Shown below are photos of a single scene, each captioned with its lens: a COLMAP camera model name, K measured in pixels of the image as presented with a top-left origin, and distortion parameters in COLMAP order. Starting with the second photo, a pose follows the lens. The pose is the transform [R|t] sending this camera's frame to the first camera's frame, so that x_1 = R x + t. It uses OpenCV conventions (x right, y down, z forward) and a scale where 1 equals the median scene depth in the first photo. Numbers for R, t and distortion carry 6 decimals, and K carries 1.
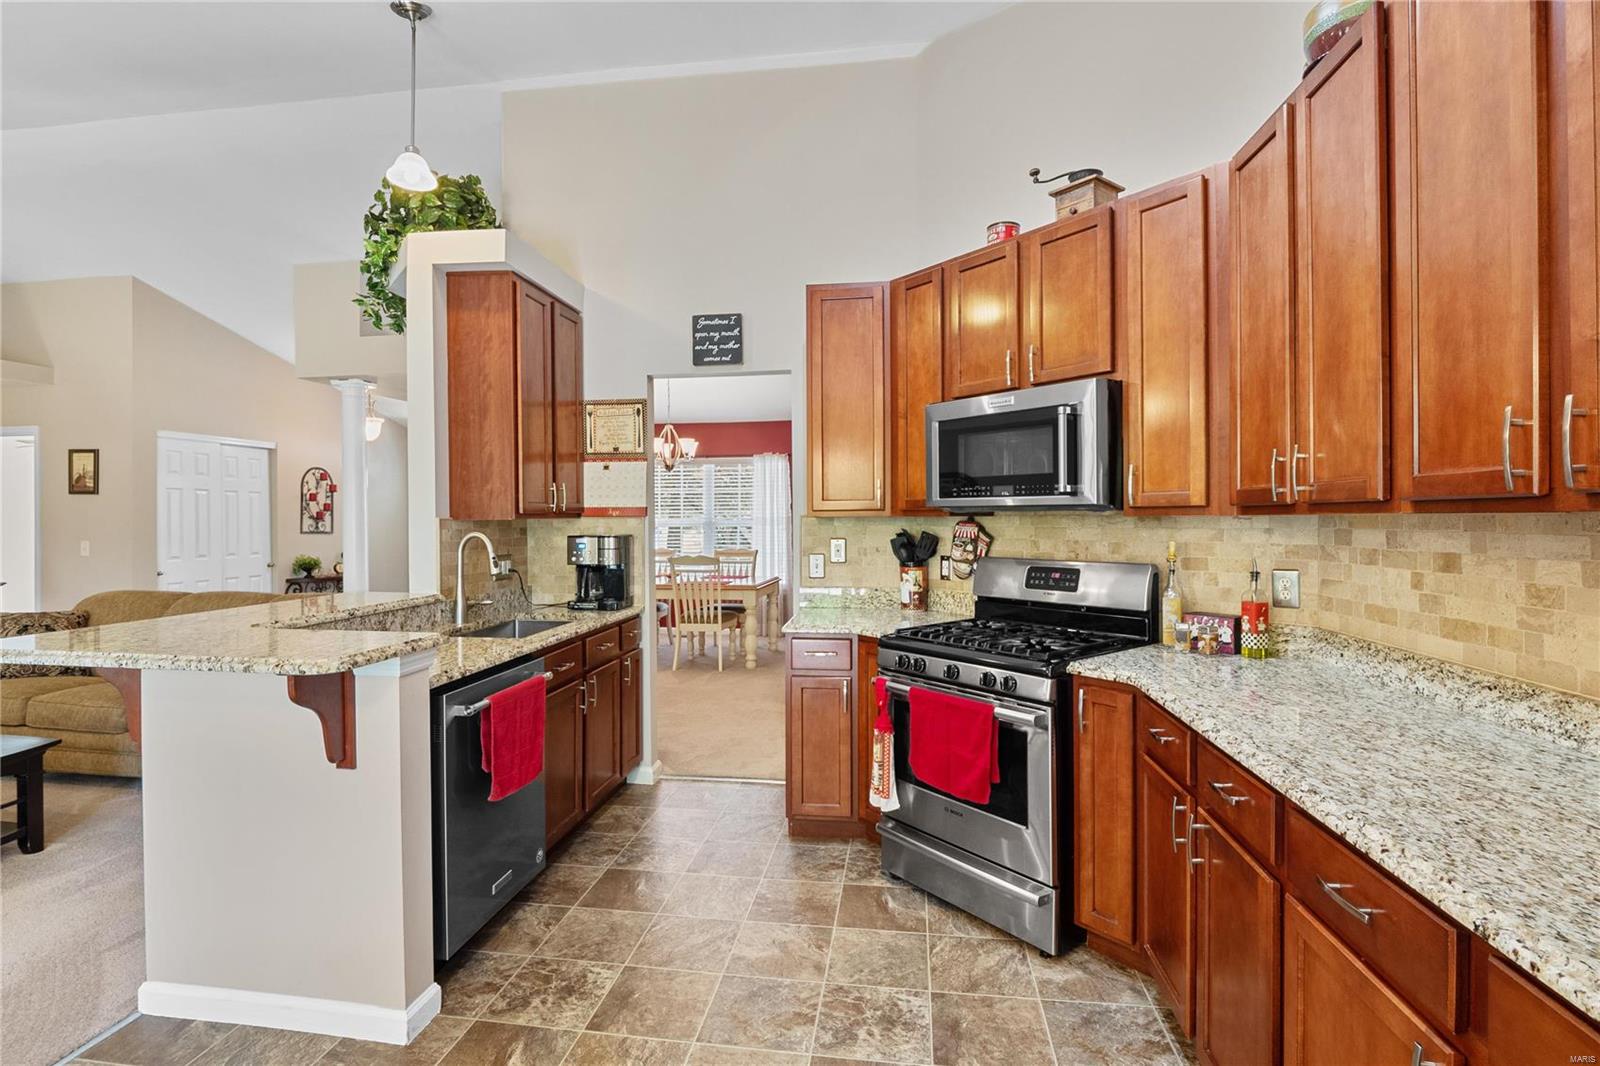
lens RADIAL K [[750.5, 0, 800.1], [0, 750.5, 532.3], [0, 0, 1]] dist [-0.015014, -0.000583]
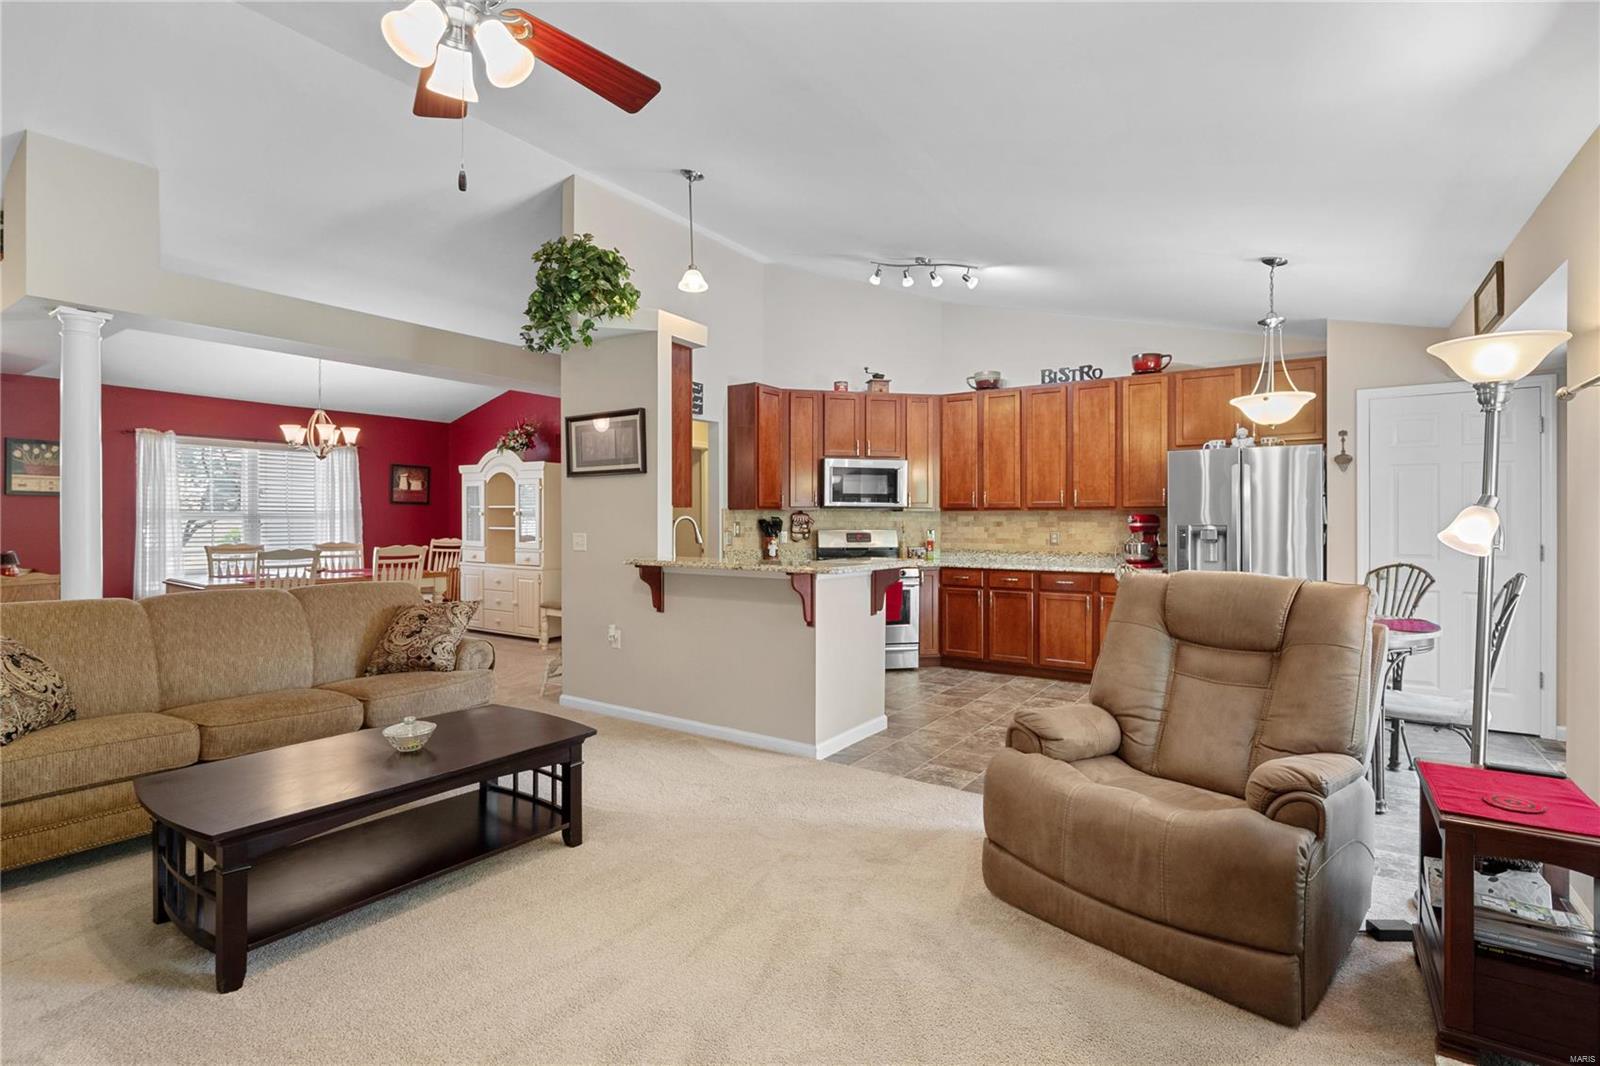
lens RADIAL K [[747.9, 0, 796.2], [0, 747.9, 521.3], [0, 0, 1]] dist [-0.011019, 0.000663]
pose [[0.441943, 0.002948, 0.897038, -2.273722], [0.011986, 0.999886, -0.009191, 0.036598], [-0.896963, 0.014814, 0.441857, 0.166274]]
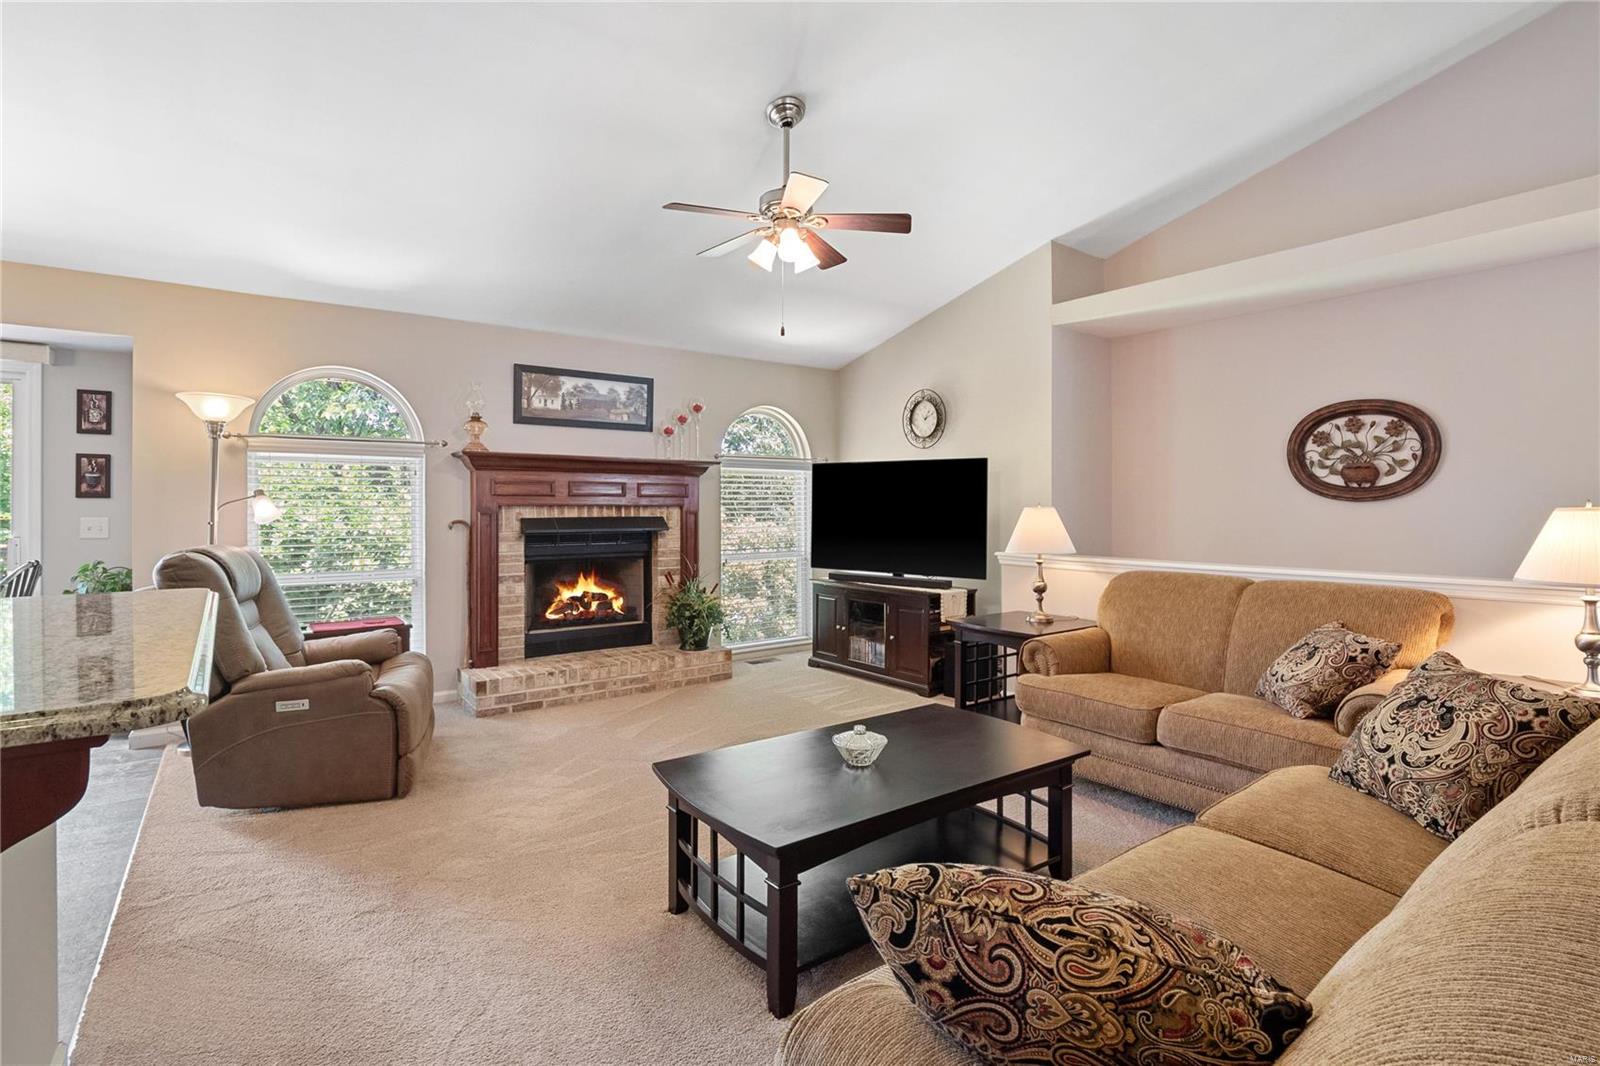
lens RADIAL K [[758.0, 0, 801.4], [0, 758.0, 505.1], [0, 0, 1]] dist [-0.012051, -0.000705]
pose [[-0.712107, 0.002996, -0.702065, -0.775081], [-0.008979, 0.999870, 0.013374, 0.008903], [0.702014, 0.015827, -0.711987, 1.834943]]
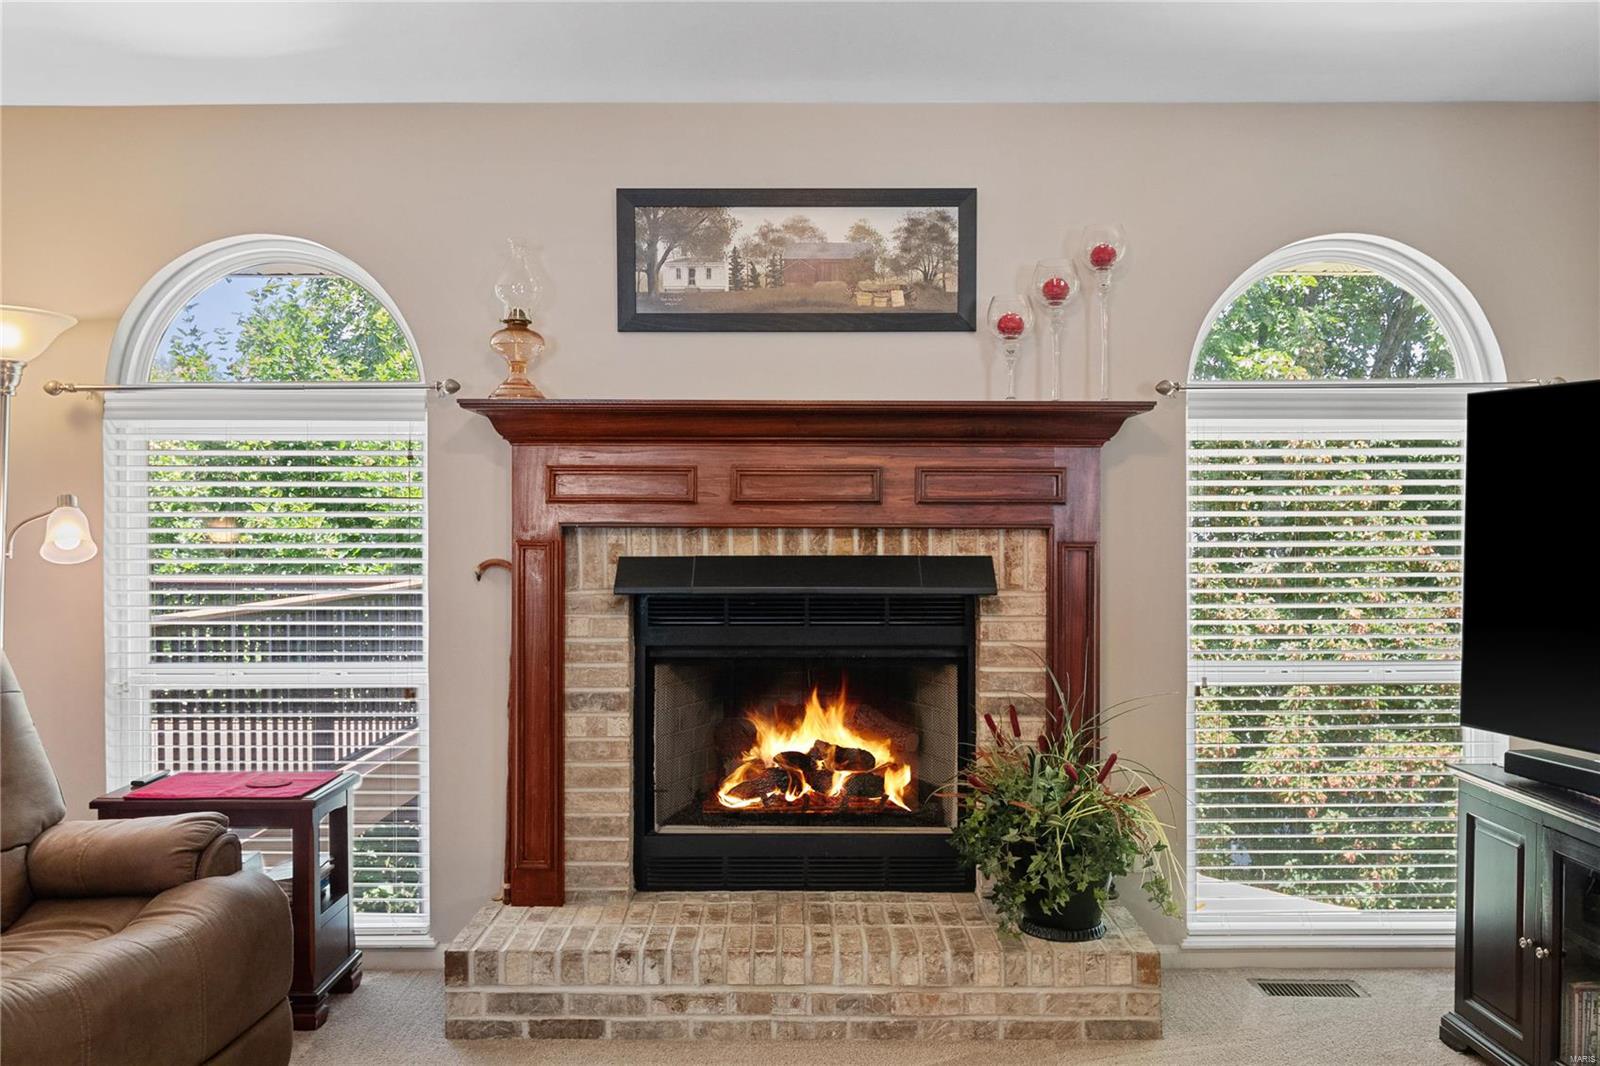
lens RADIAL K [[1342.7, 0, 802.3], [0, 1342.7, 526.1], [0, 0, 1]] dist [0.012424, -0.006095]
pose [[-0.990083, 0.004760, -0.140400, -1.675536], [0.001717, 0.999761, 0.021788, 0.010831], [0.140470, 0.021331, -0.989855, 1.365215]]
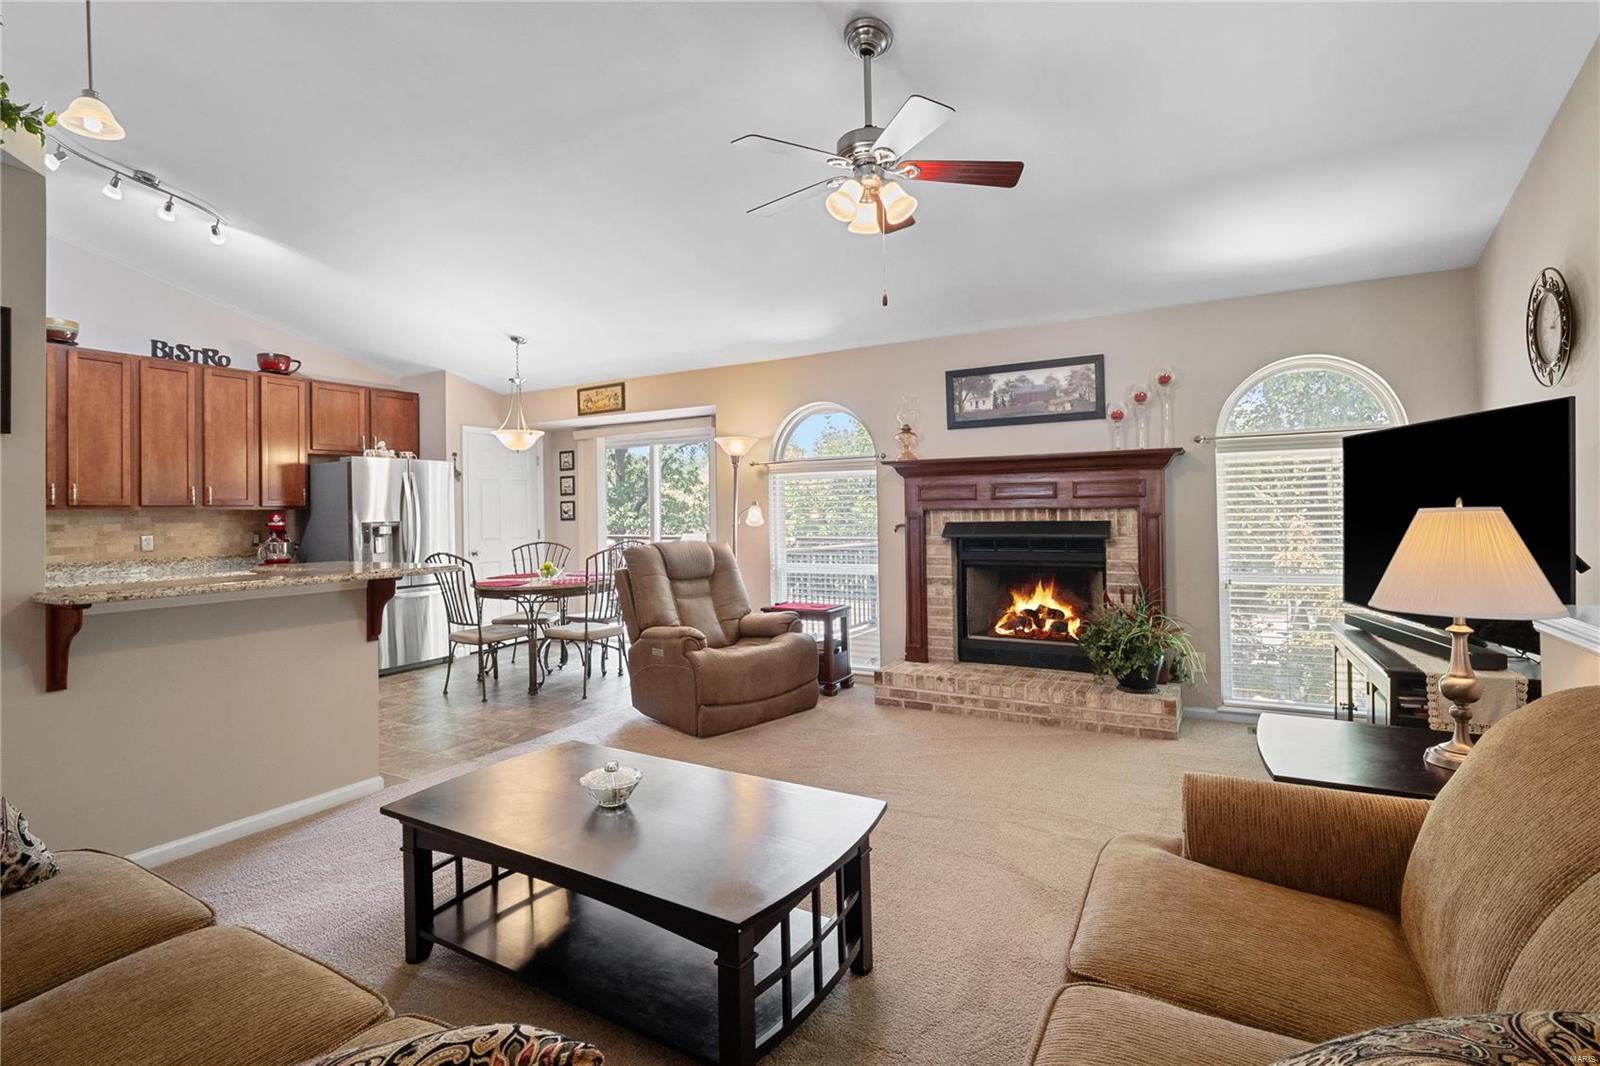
lens RADIAL K [[761.8, 0, 792.1], [0, 761.8, 503.6], [0, 0, 1]] dist [-0.005413, -0.001414]
pose [[-0.929082, 0.023160, 0.369148, -2.068145], [0.026349, 0.999646, 0.003599, 0.007745], [-0.368934, 0.013071, -0.929364, 1.951669]]
